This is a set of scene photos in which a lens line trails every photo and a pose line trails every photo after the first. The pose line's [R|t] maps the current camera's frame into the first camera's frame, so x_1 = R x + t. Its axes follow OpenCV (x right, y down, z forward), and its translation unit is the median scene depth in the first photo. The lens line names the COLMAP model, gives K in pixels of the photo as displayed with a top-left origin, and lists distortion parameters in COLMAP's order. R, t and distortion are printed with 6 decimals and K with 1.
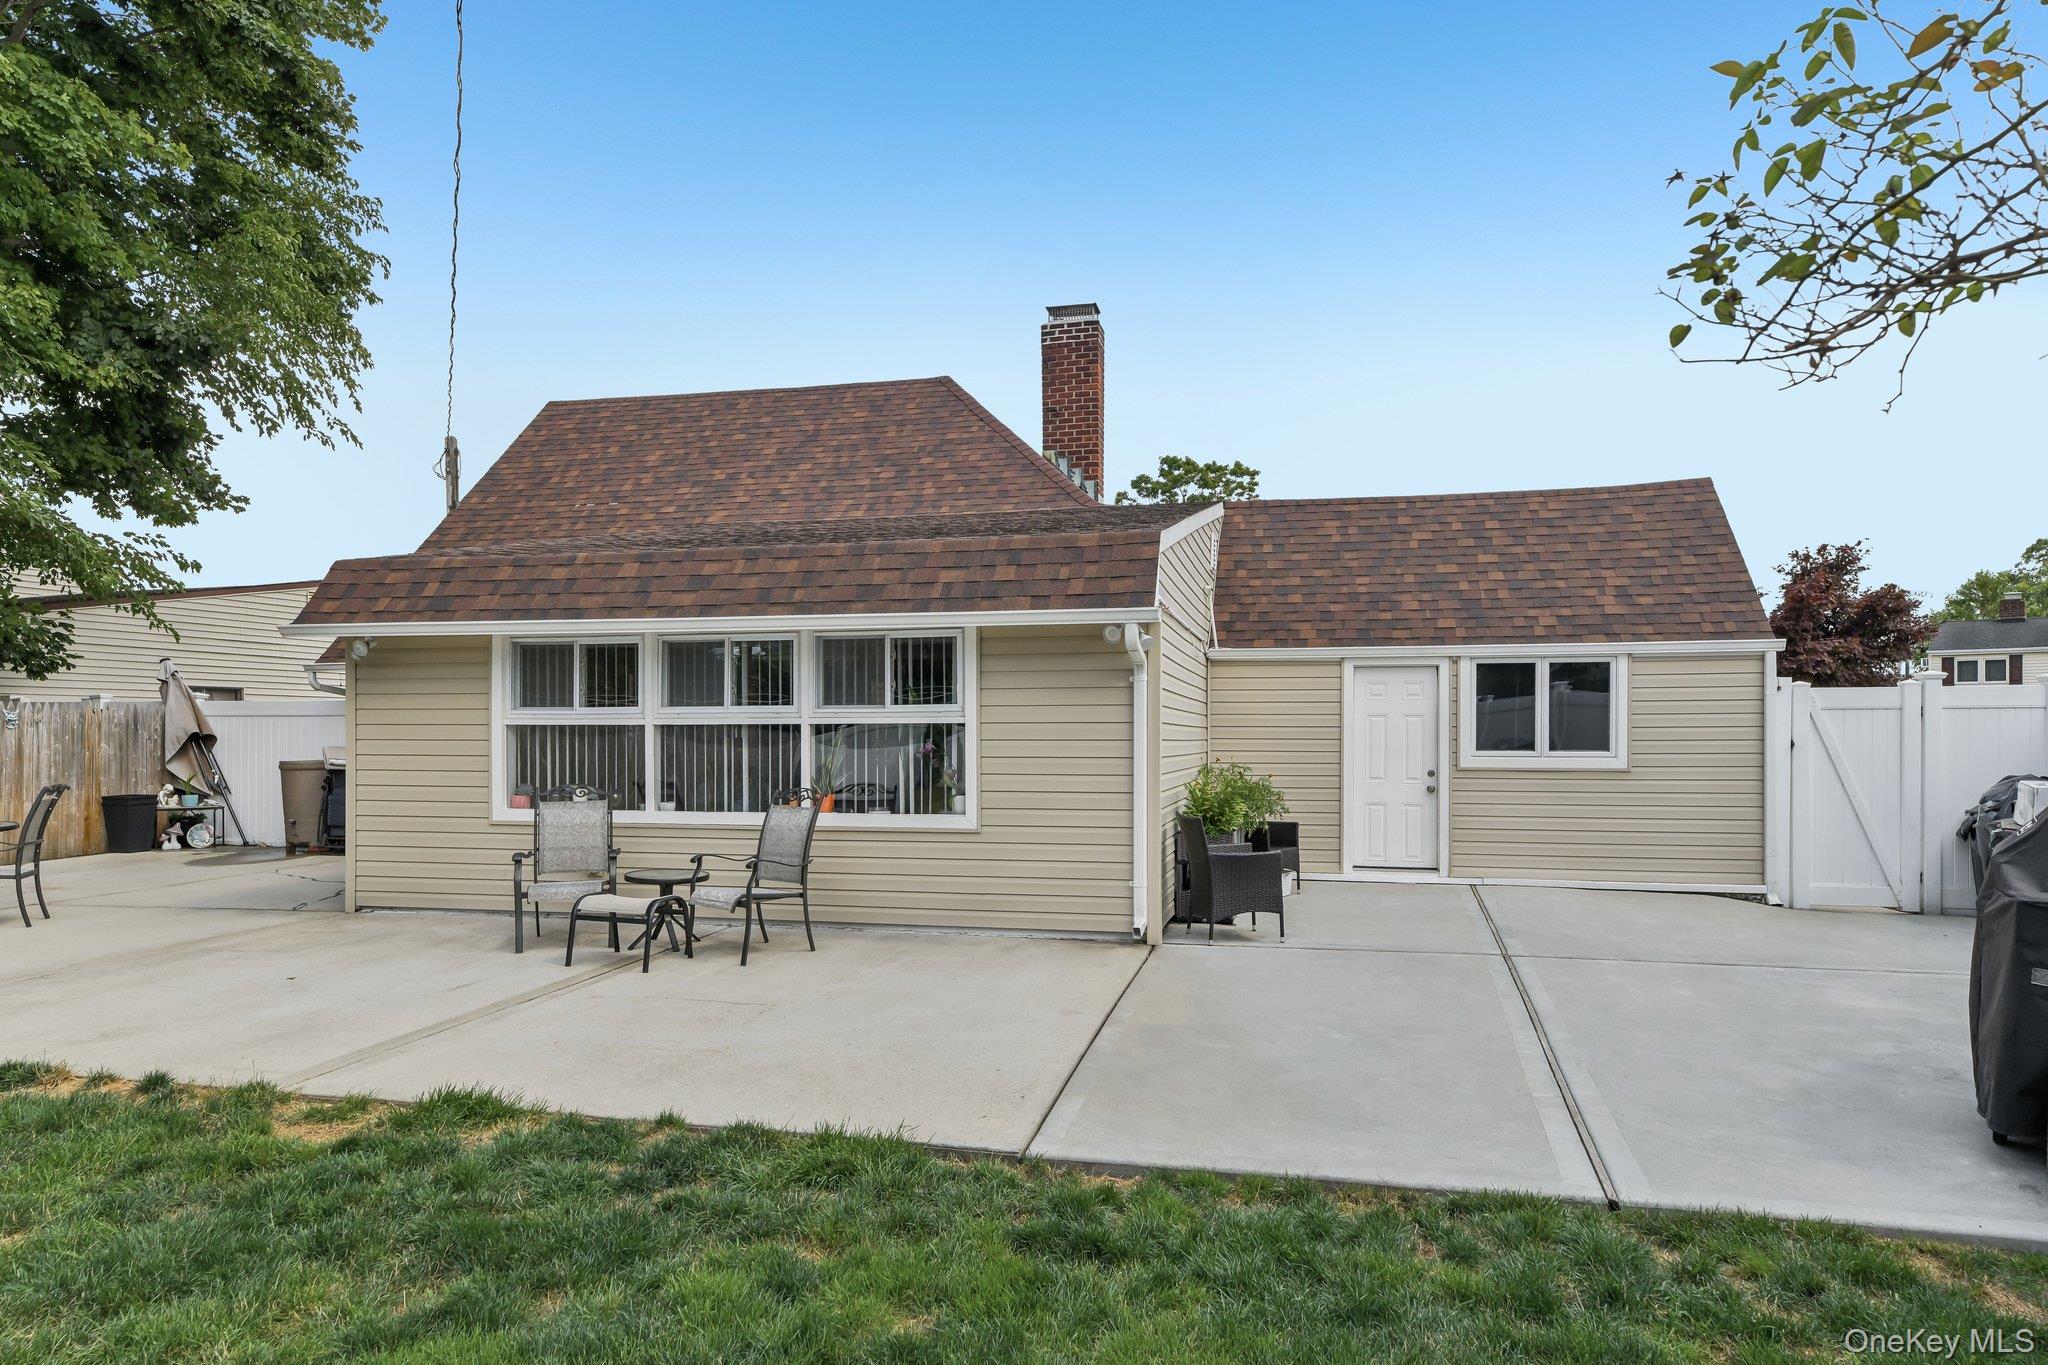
lens RADIAL K [[1265.5, 0, 1028.1], [0, 1265.5, 735.8], [0, 0, 1]] dist [0.002417, -0.000444]
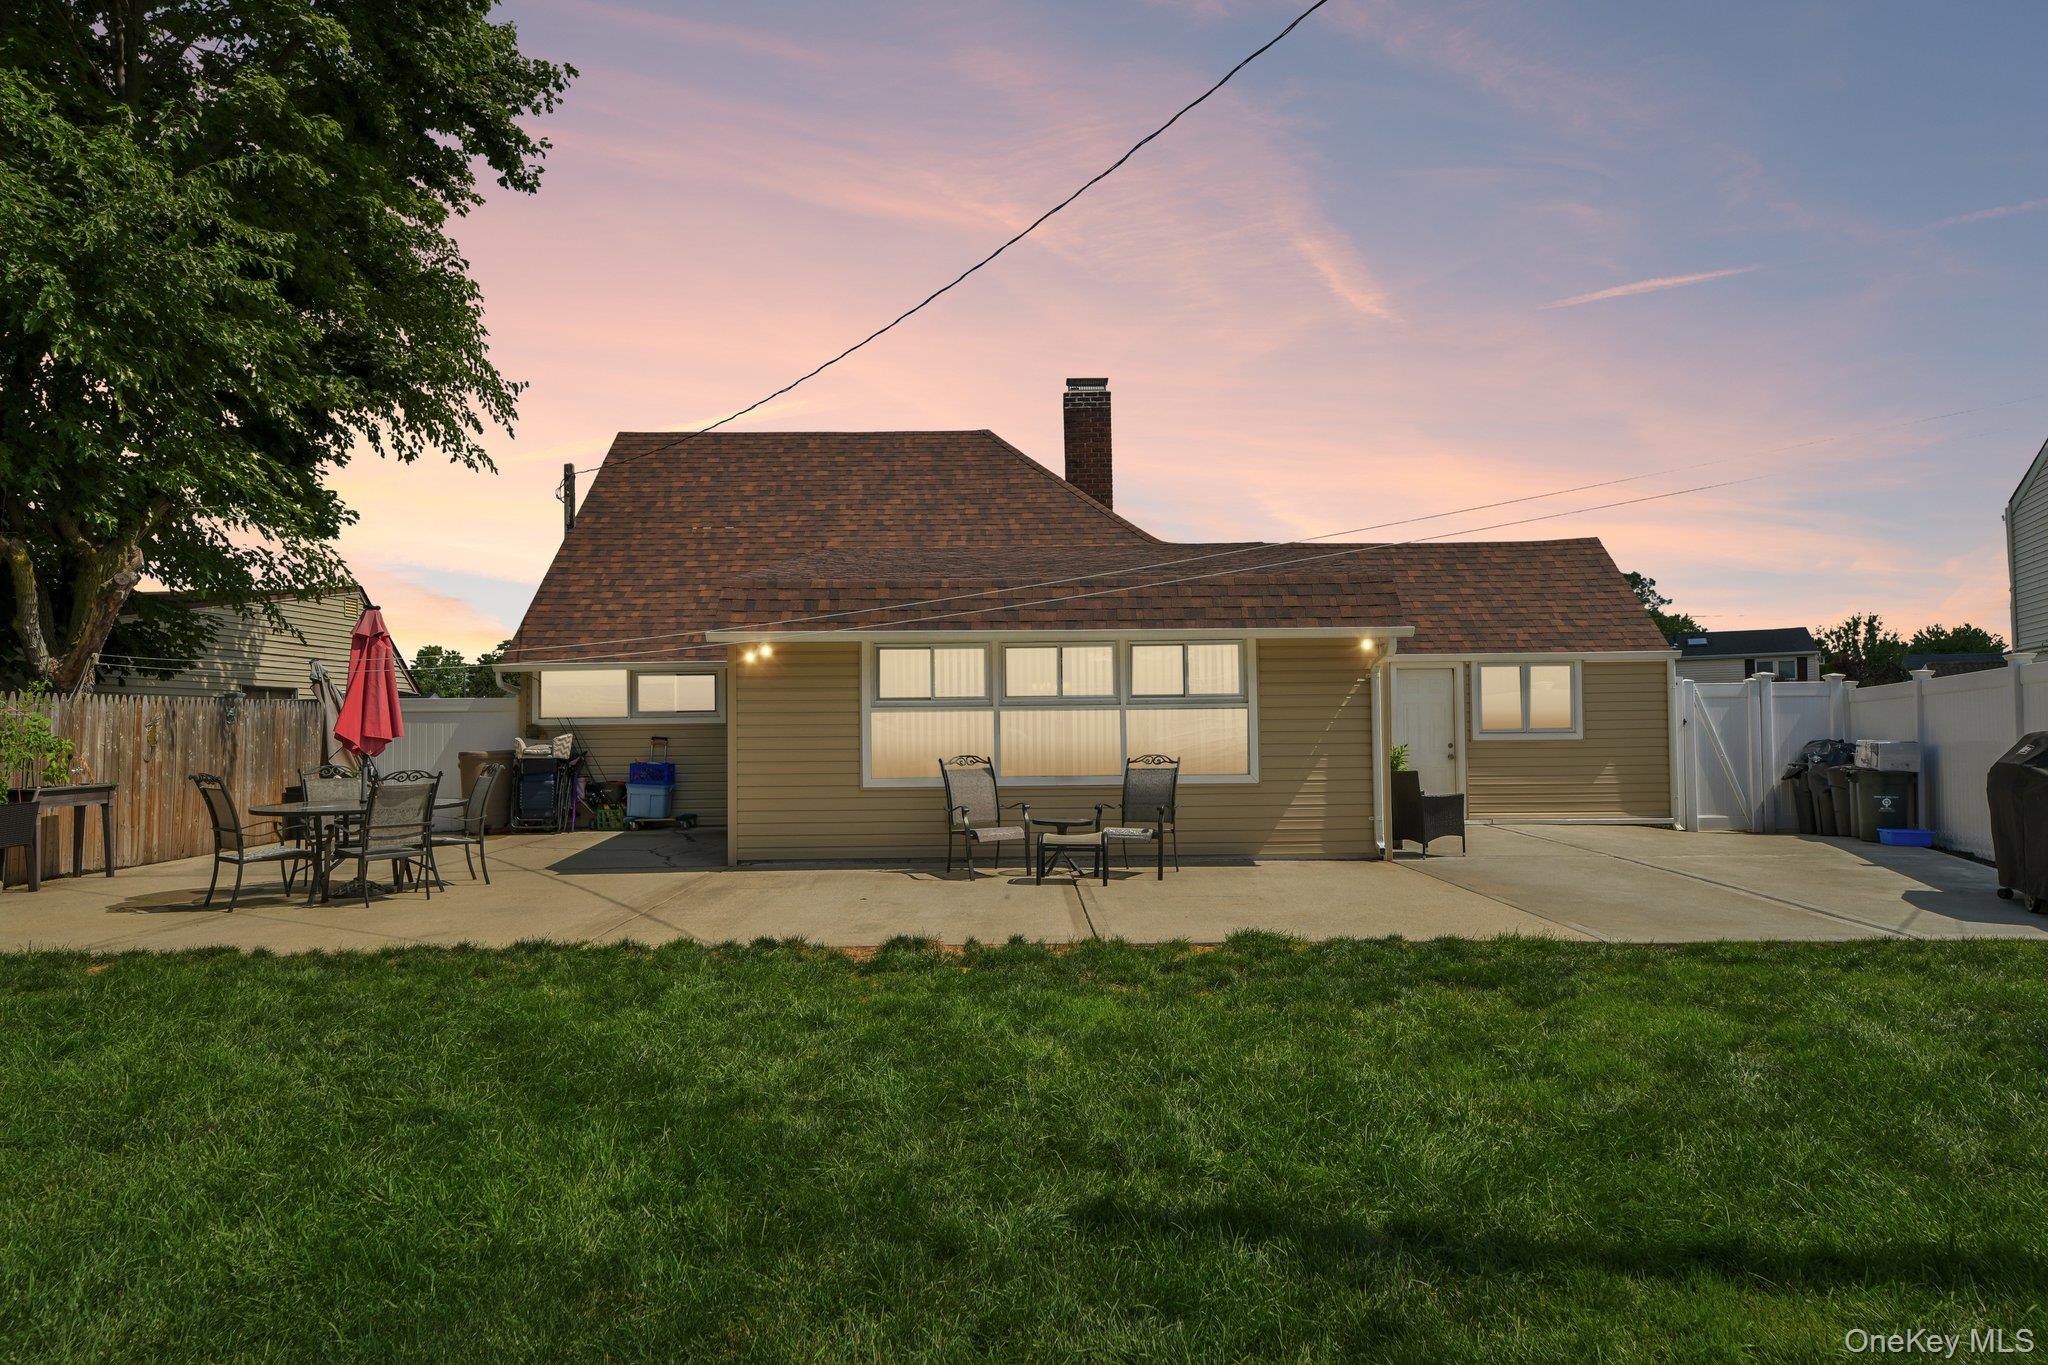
lens RADIAL K [[1191.4, 0, 1010.1], [0, 1191.4, 702.1], [0, 0, 1]] dist [-0.002791, -0.000248]
pose [[0.971616, -0.004558, 0.236518, -0.431990], [0.011489, 0.999544, -0.027934, 0.012075], [-0.236283, 0.029858, 0.971225, -0.144892]]
